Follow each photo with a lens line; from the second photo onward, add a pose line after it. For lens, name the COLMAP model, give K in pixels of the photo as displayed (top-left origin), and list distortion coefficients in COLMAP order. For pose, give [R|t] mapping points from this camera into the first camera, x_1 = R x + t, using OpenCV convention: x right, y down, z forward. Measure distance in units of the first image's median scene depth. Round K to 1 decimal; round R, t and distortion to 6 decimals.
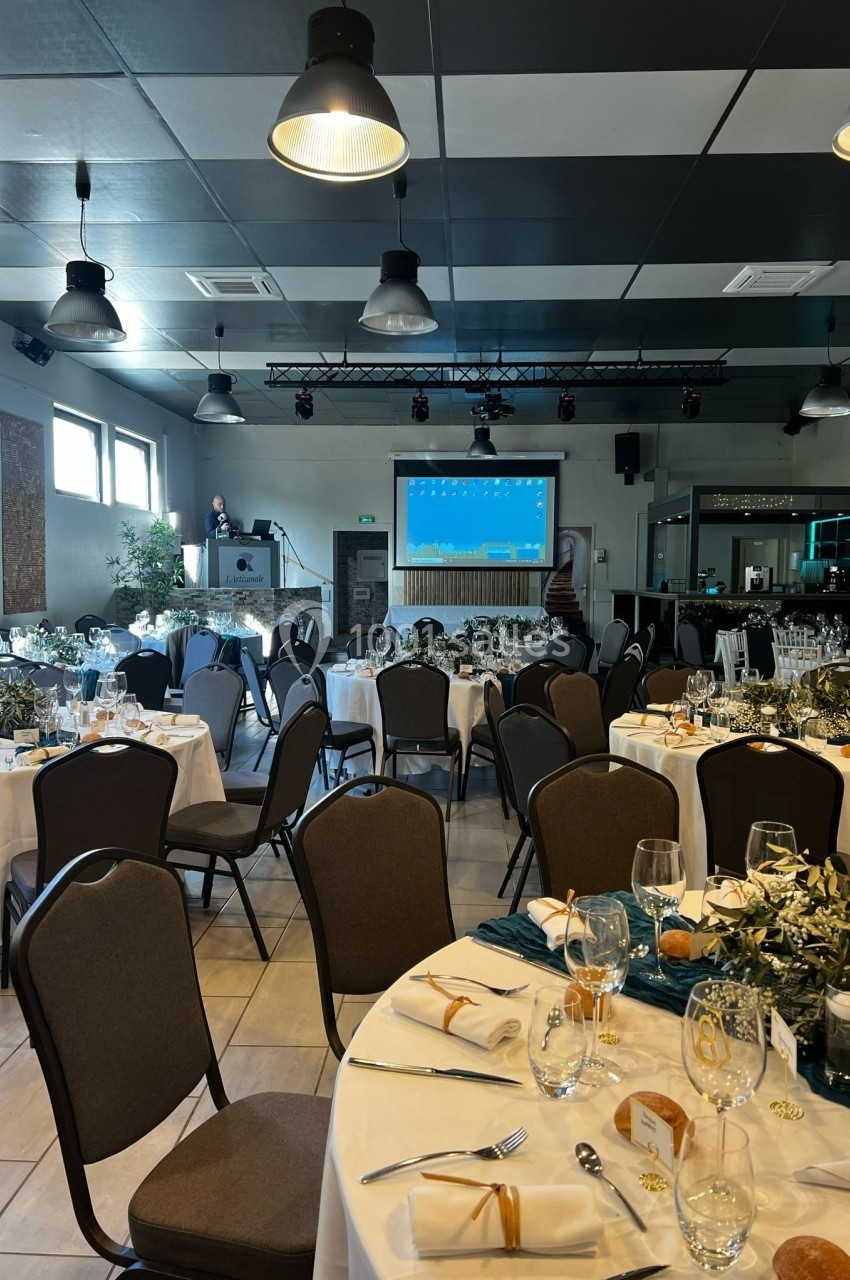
lens RADIAL K [[946.4, 0, 426.9], [0, 946.4, 673.0], [0, 0, 1]] dist [-0.000404, 0.000087]
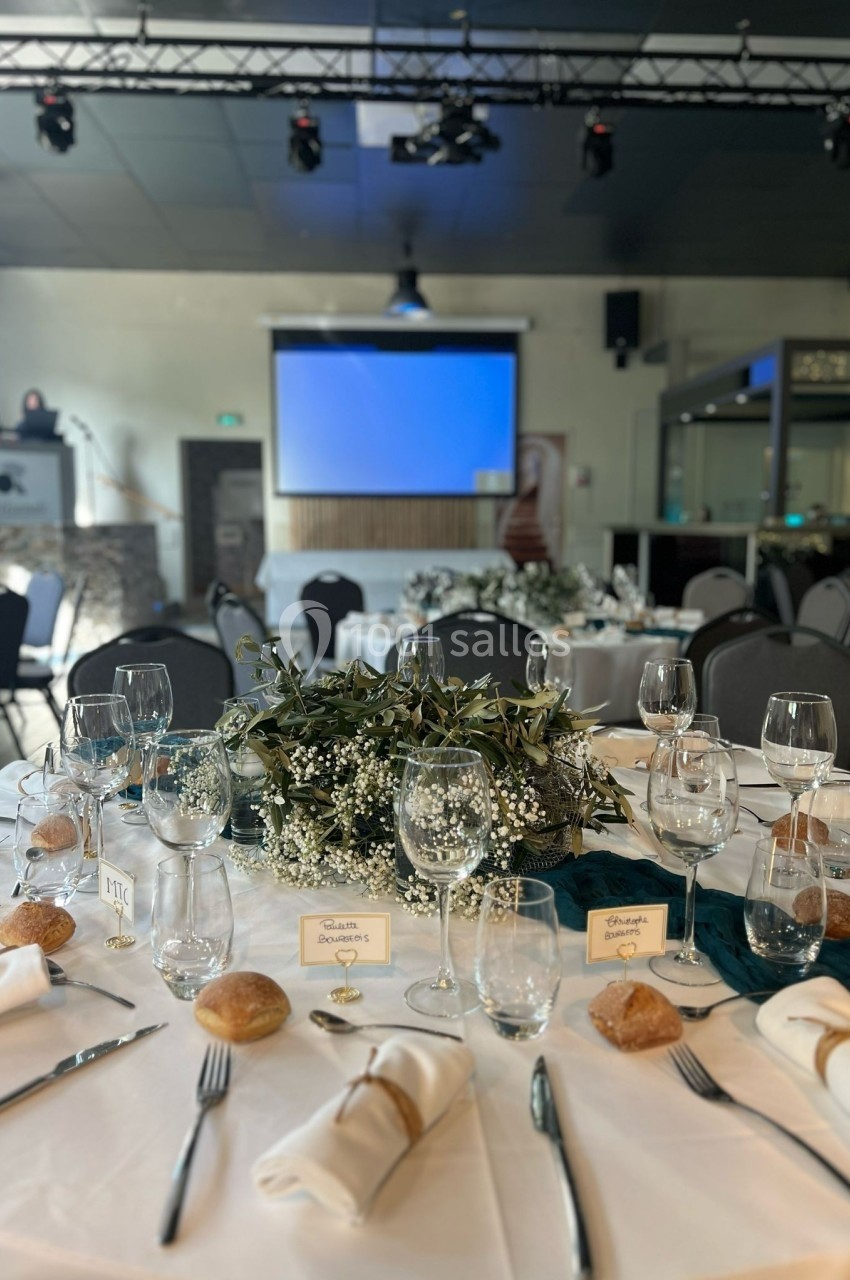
lens RADIAL K [[946.4, 0, 426.9], [0, 946.4, 673.0], [0, 0, 1]] dist [-0.000404, 0.000087]
pose [[0.994311, -0.024492, 0.103658, -0.001247], [0.019065, 0.998411, 0.053024, -0.020619], [-0.104792, -0.050746, 0.993199, 0.335075]]
